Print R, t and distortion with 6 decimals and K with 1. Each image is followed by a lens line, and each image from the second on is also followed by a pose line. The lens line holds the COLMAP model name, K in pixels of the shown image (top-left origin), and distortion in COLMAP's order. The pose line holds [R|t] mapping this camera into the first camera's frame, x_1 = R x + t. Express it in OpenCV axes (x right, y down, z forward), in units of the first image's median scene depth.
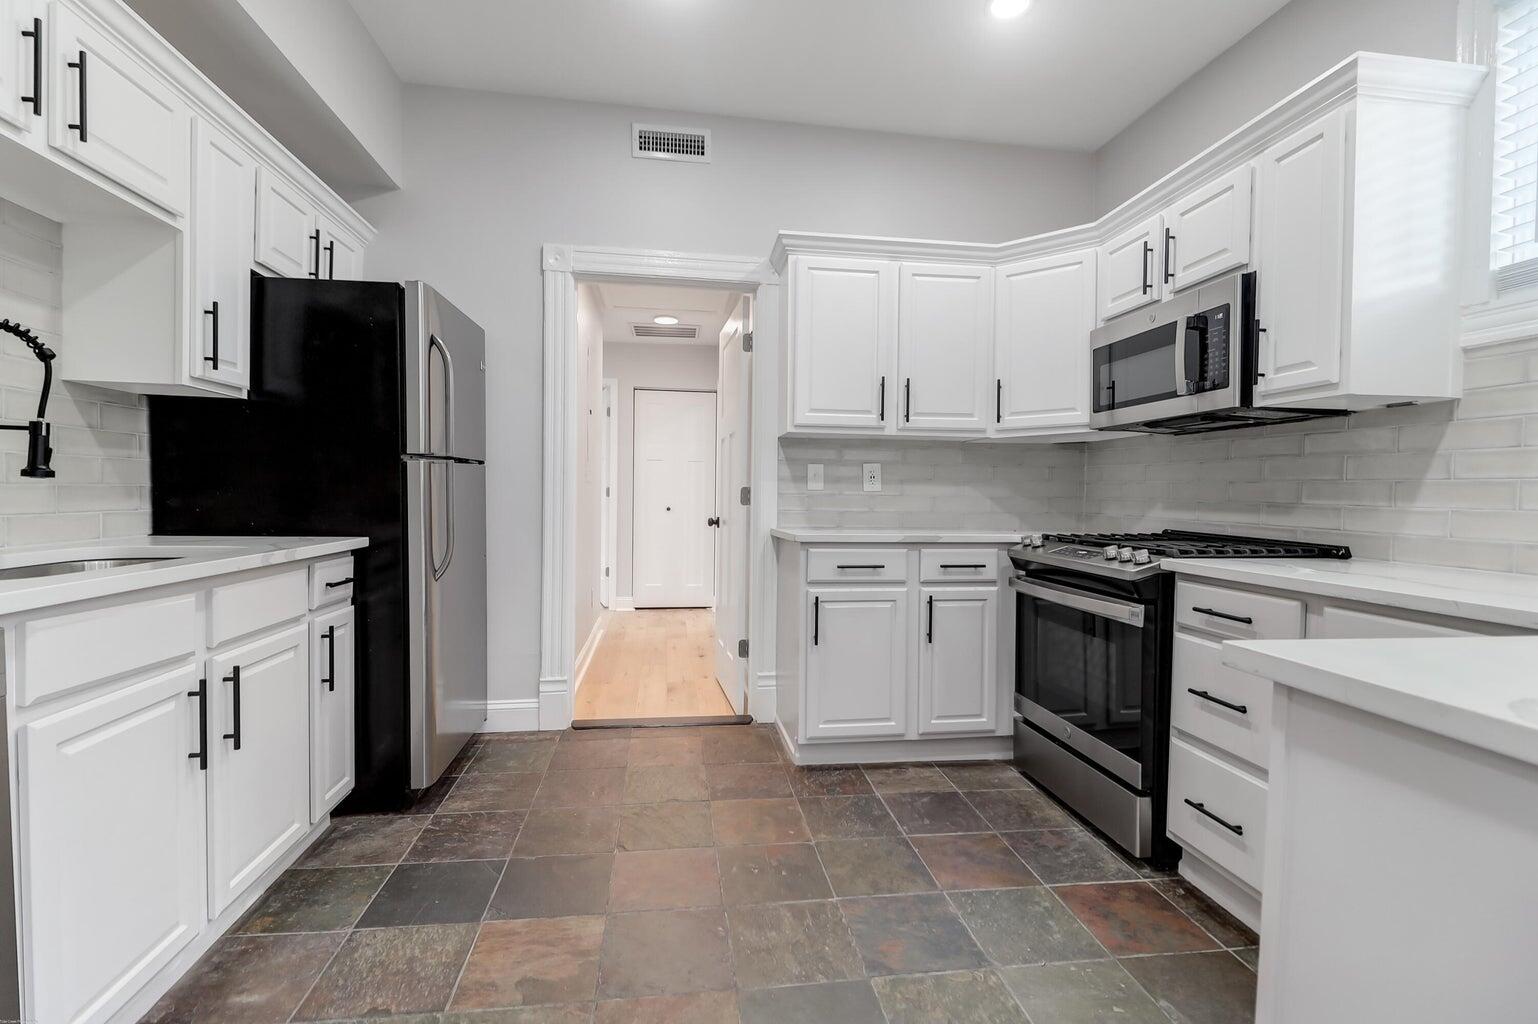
lens RADIAL K [[702.4, 0, 764.8], [0, 702.4, 507.5], [0, 0, 1]] dist [0.023815, -0.015232]
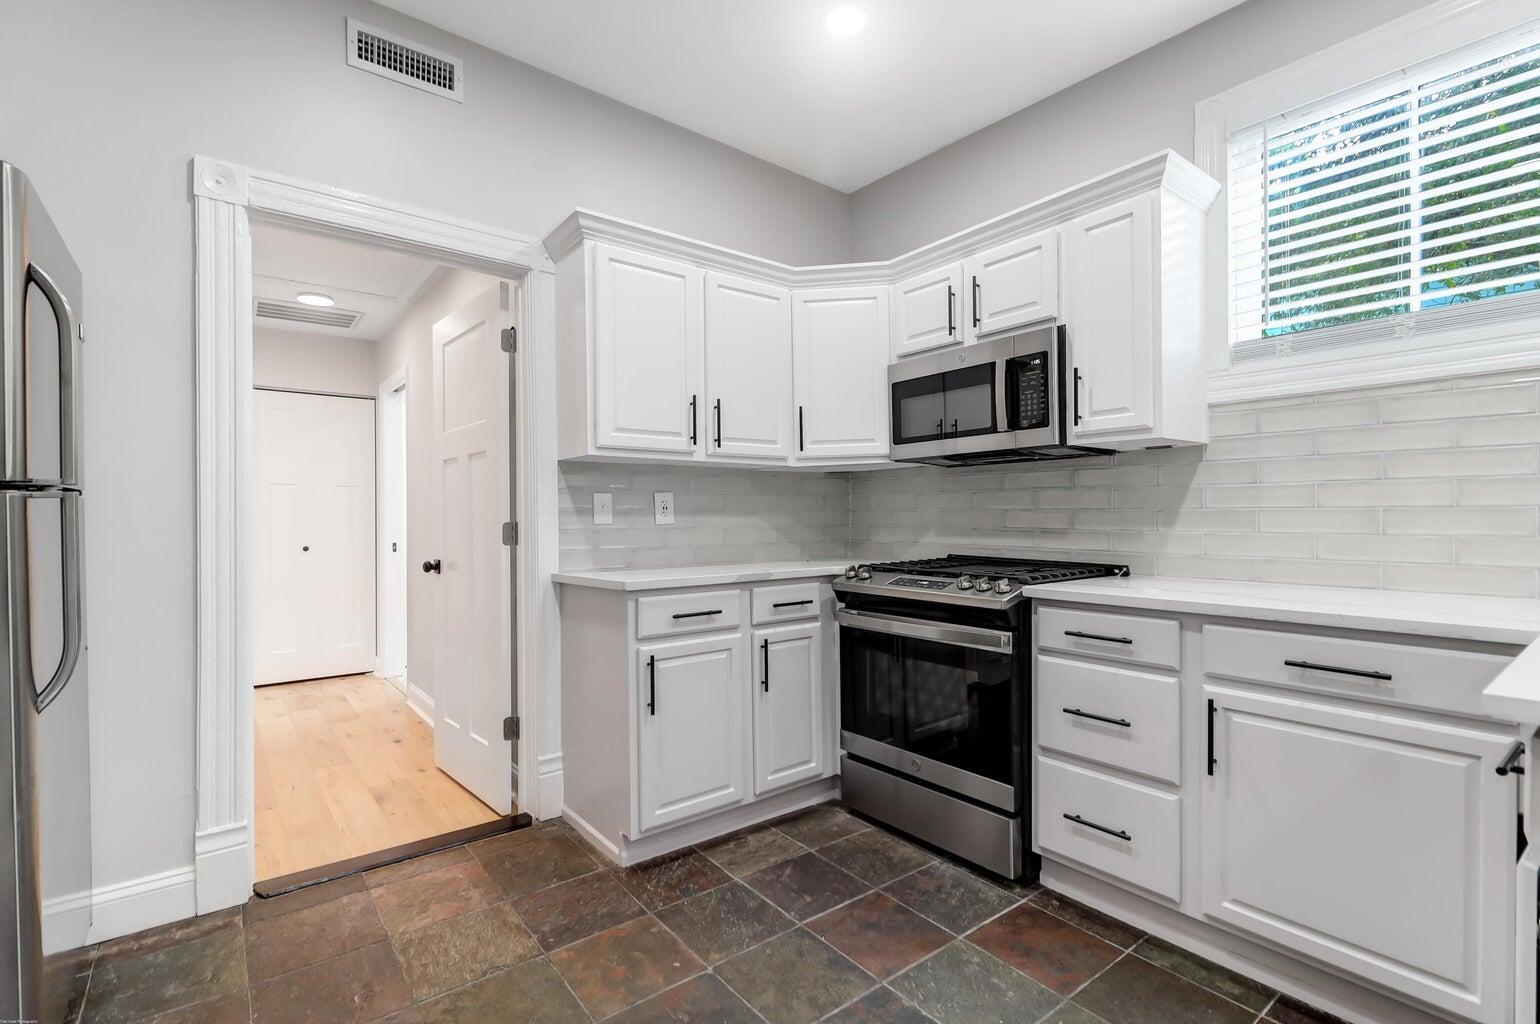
lens RADIAL K [[710.0, 0, 770.7], [0, 710.0, 513.1], [0, 0, 1]] dist [0.024935, -0.014357]
pose [[0.864972, -0.015911, 0.501567, -0.220562], [0.028419, 0.999446, -0.017306, -0.021846], [-0.501014, 0.029223, 0.864945, 0.202014]]
